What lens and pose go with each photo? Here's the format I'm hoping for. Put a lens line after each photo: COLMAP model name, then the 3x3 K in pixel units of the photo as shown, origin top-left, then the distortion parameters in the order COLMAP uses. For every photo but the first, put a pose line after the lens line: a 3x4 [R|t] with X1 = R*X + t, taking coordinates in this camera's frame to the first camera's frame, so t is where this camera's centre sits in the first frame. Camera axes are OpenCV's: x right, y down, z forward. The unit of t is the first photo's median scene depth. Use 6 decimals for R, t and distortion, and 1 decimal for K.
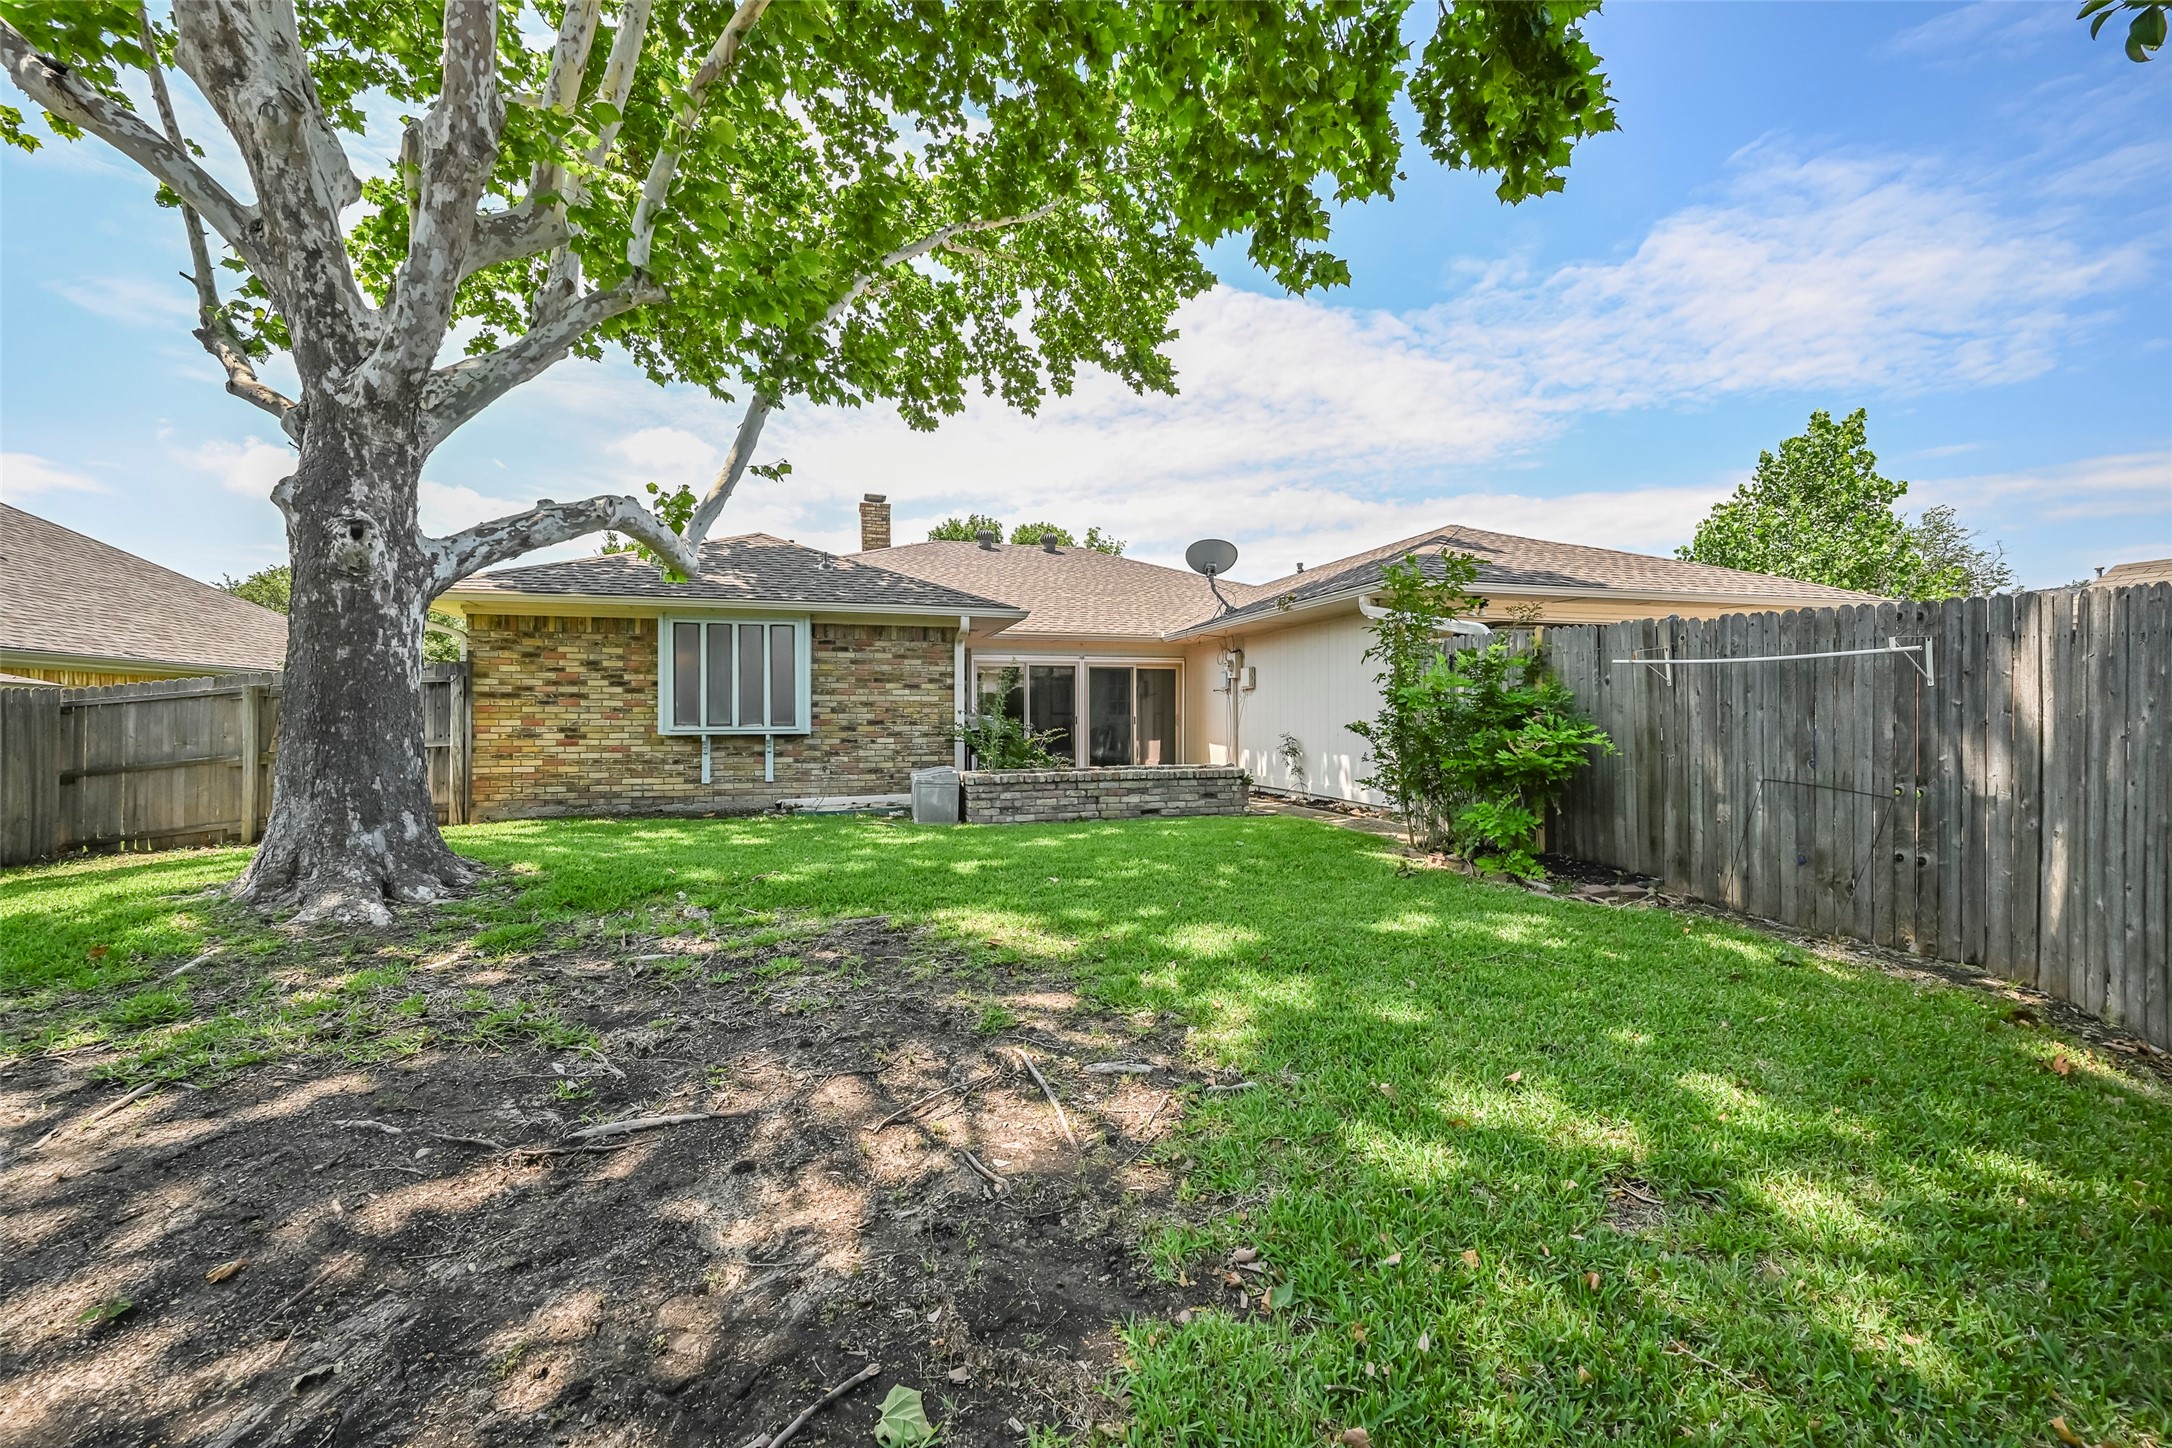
lens RADIAL K [[862.8, 0, 1093.2], [0, 862.8, 721.7], [0, 0, 1]] dist [0.001611, 0.001362]
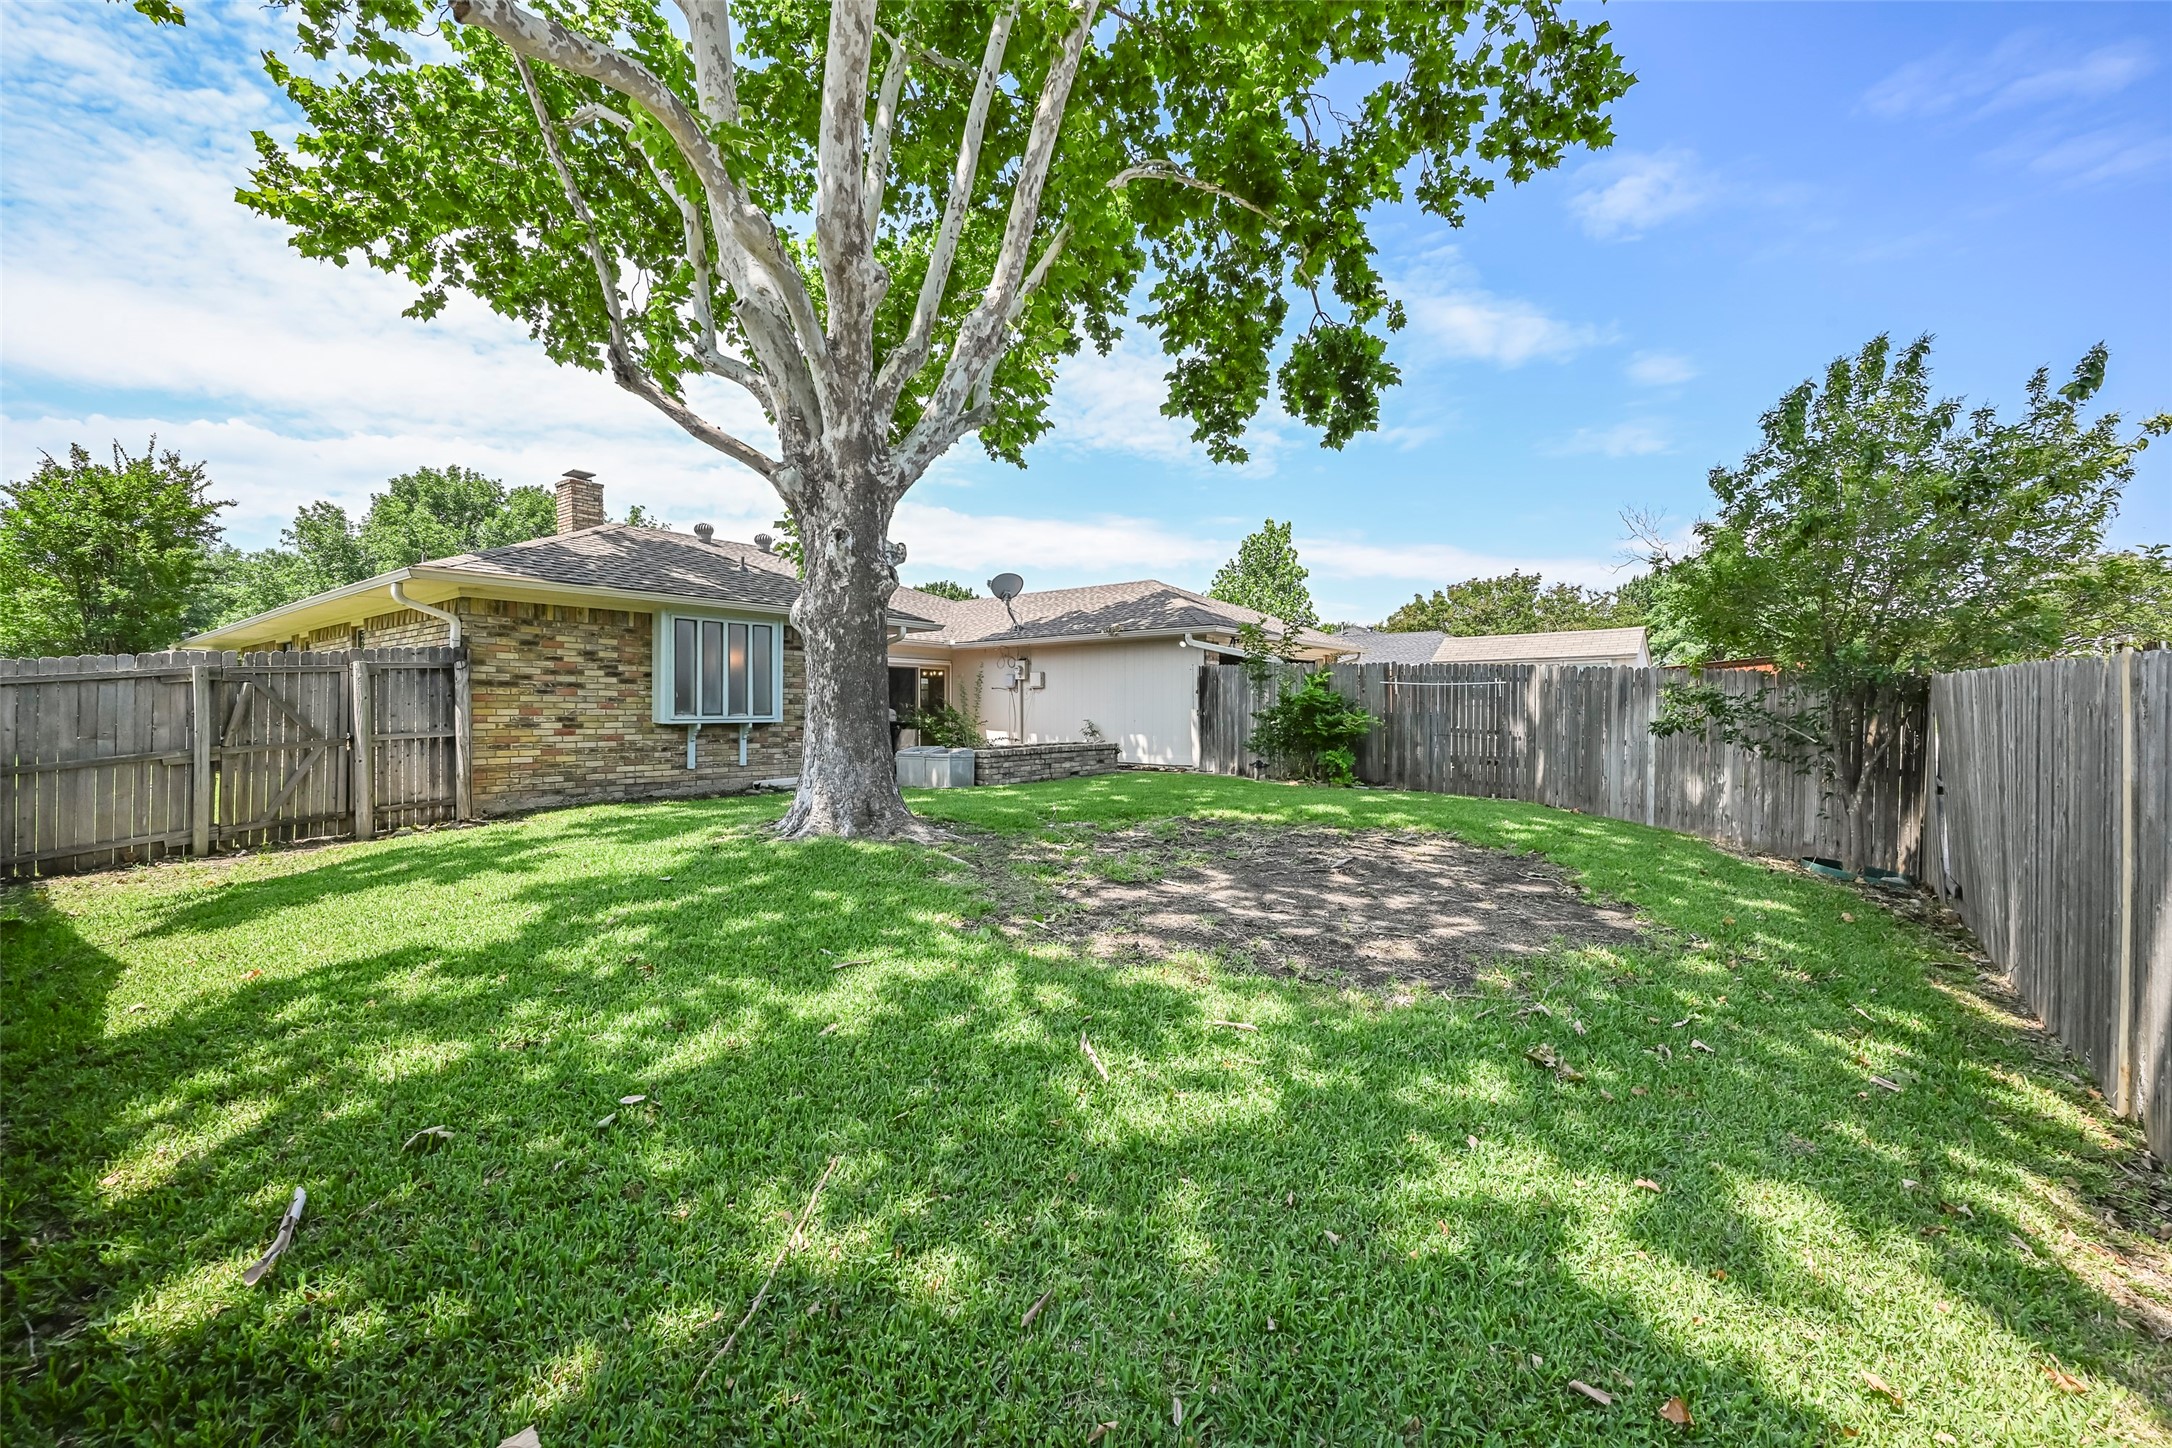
lens RADIAL K [[862.8, 0, 1082.0], [0, 862.8, 711.9], [0, 0, 1]] dist [0.001611, 0.001362]
pose [[0.805985, 0.001737, 0.591934, -0.712730], [-0.000245, 0.999997, -0.002600, 0.003310], [-0.591936, 0.001951, 0.805982, -0.158065]]
